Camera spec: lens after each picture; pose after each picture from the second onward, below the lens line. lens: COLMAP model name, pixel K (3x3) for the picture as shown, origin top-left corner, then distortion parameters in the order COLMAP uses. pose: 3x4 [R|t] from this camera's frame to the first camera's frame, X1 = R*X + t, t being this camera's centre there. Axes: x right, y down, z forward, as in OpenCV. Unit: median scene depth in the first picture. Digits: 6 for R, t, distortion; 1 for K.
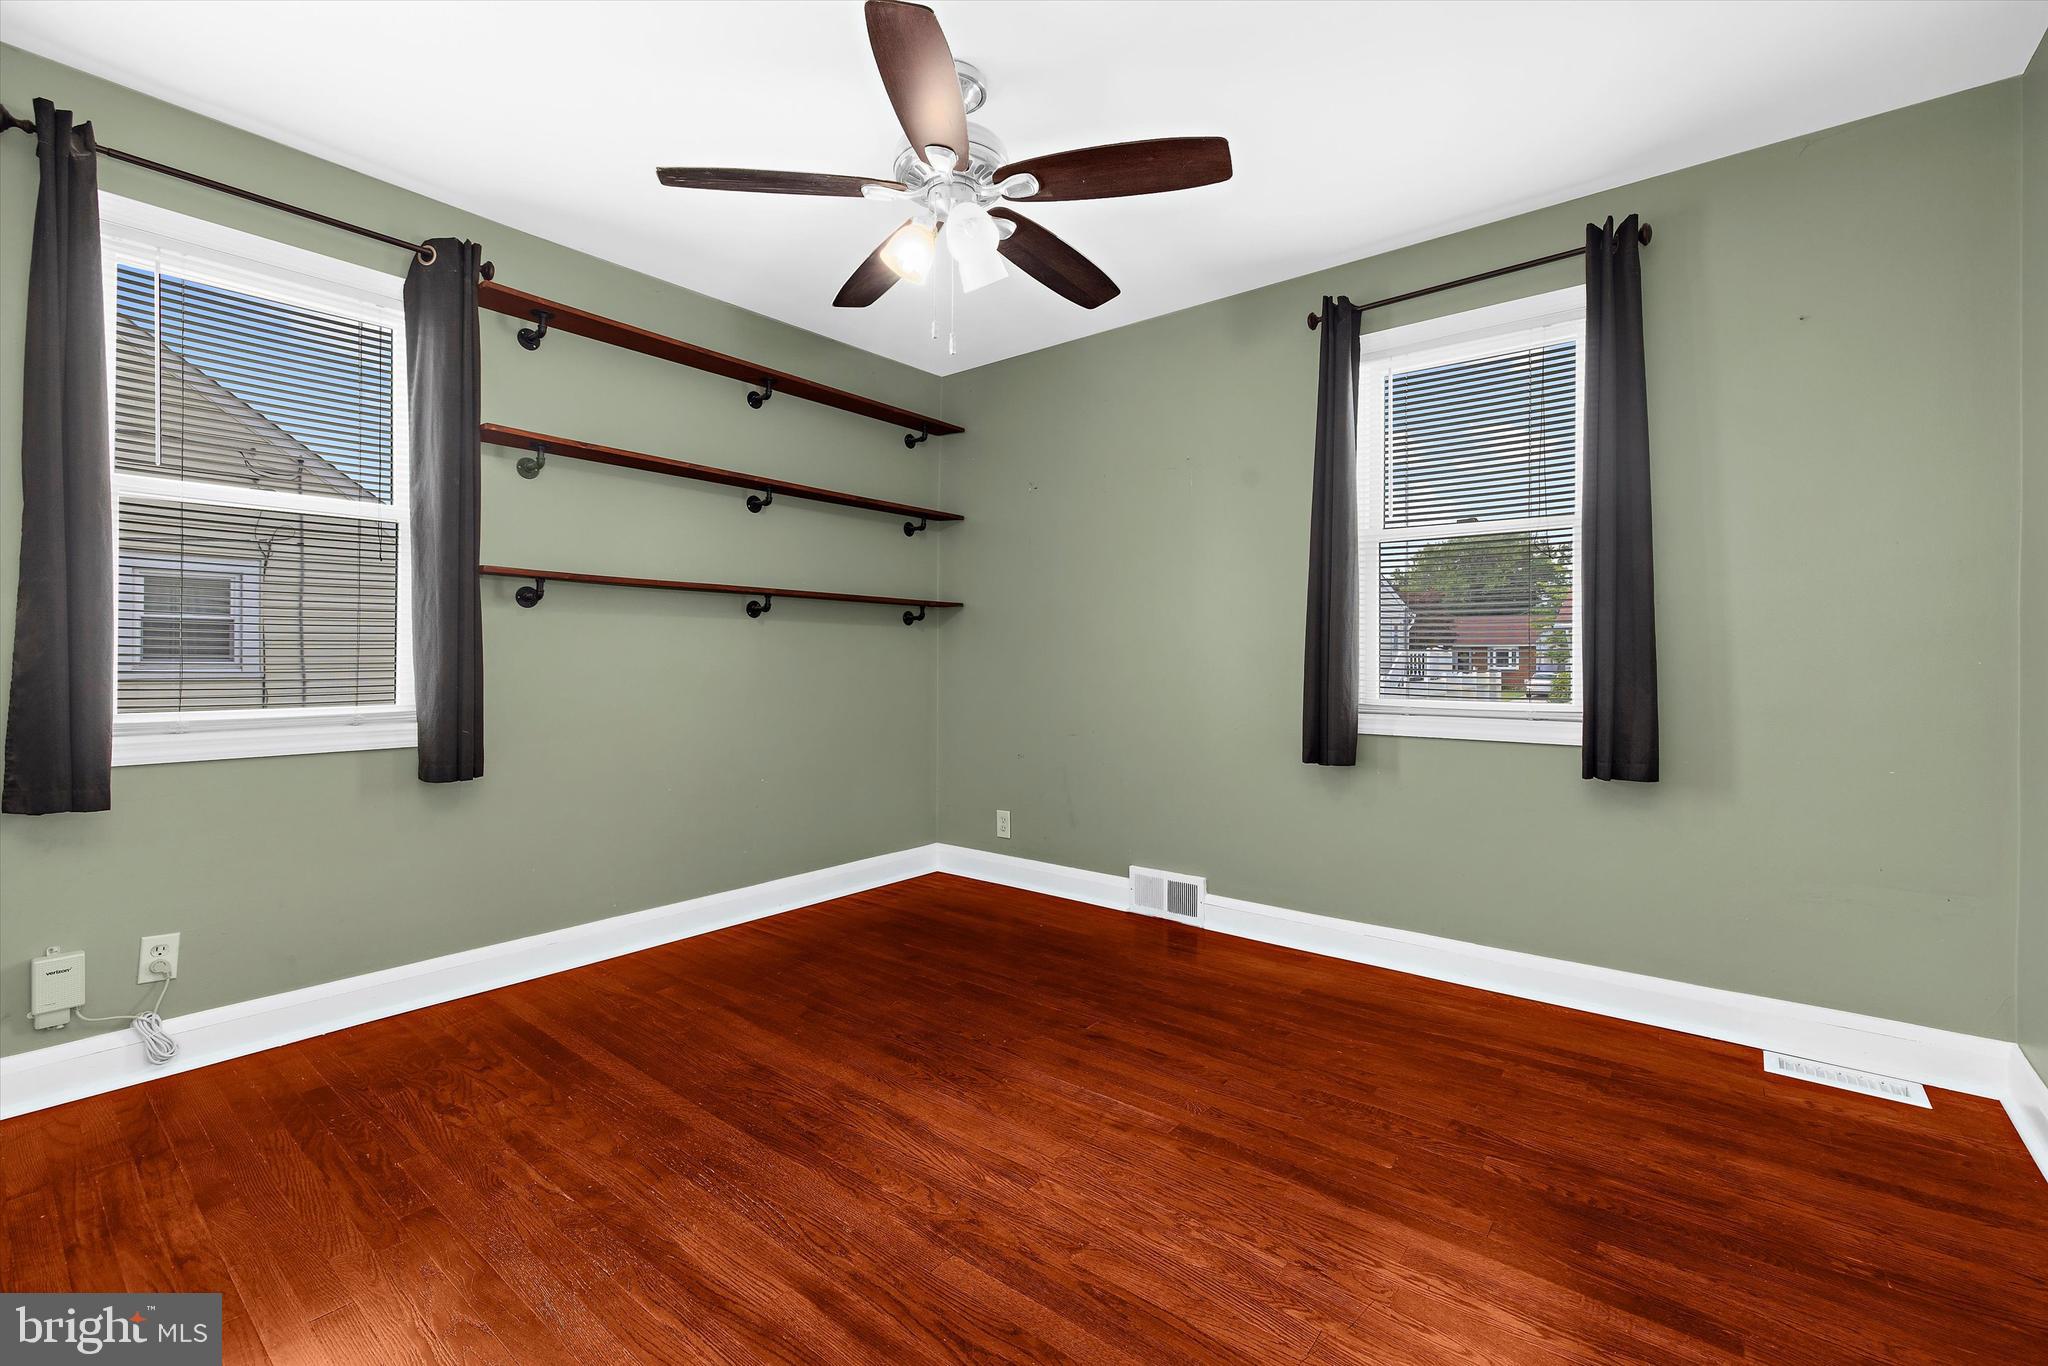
lens RADIAL K [[871.8, 0, 1025.6], [0, 871.8, 661.4], [0, 0, 1]] dist [-0.002847, -0.000382]
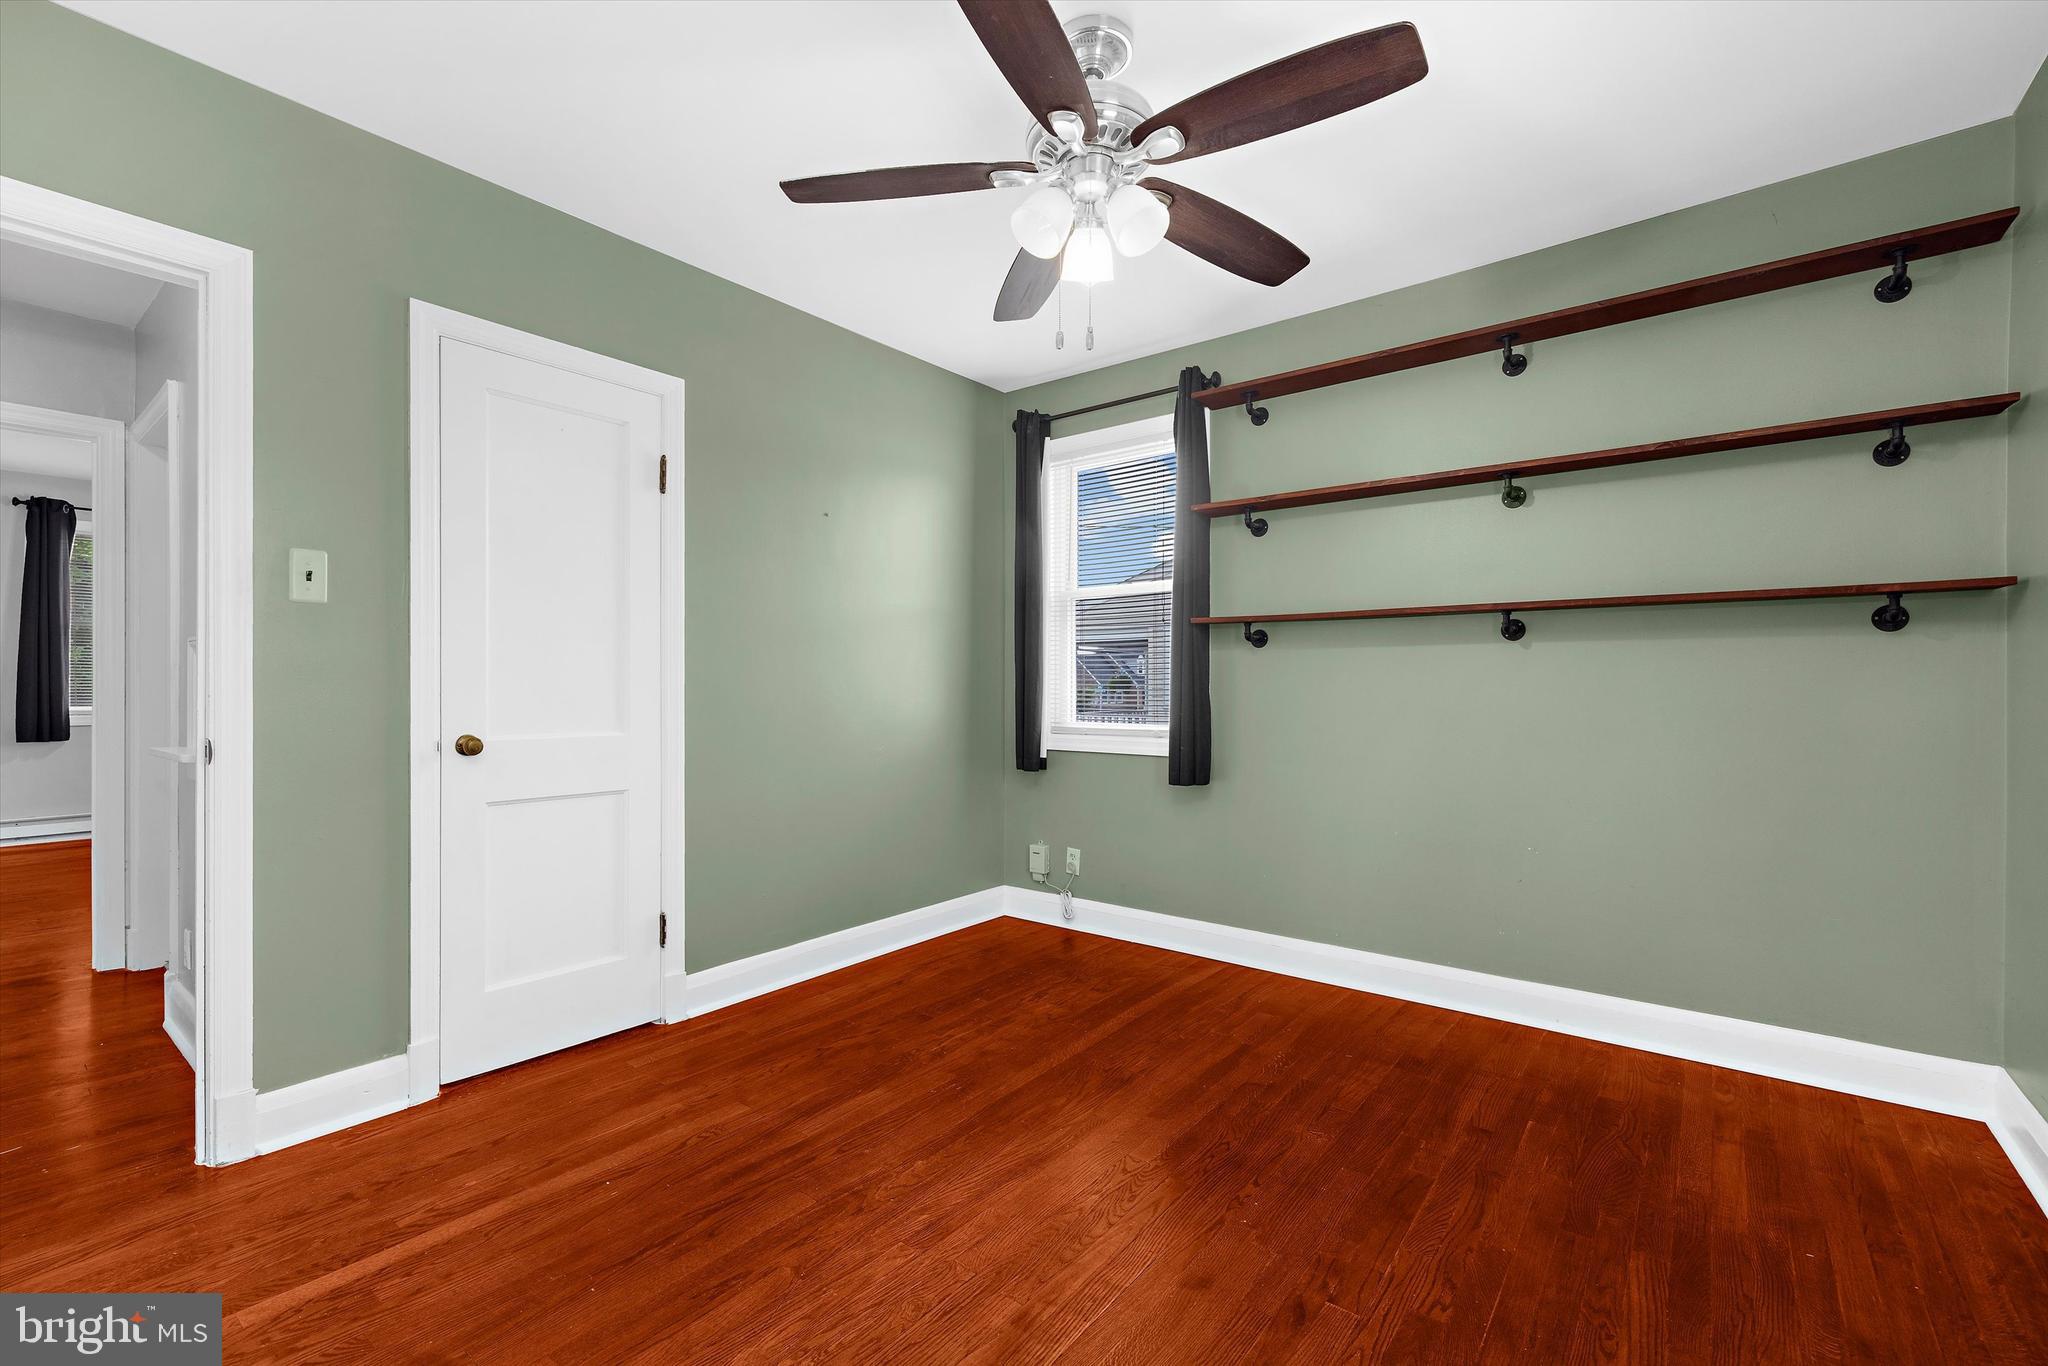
lens RADIAL K [[871.8, 0, 1029.8], [0, 871.8, 689.9], [0, 0, 1]] dist [-0.002847, -0.000382]
pose [[0.011562, -0.000453, -0.999933, 0.738205], [-0.005709, 0.999984, -0.000519, -0.004337], [0.999917, 0.005714, 0.011559, 0.858268]]
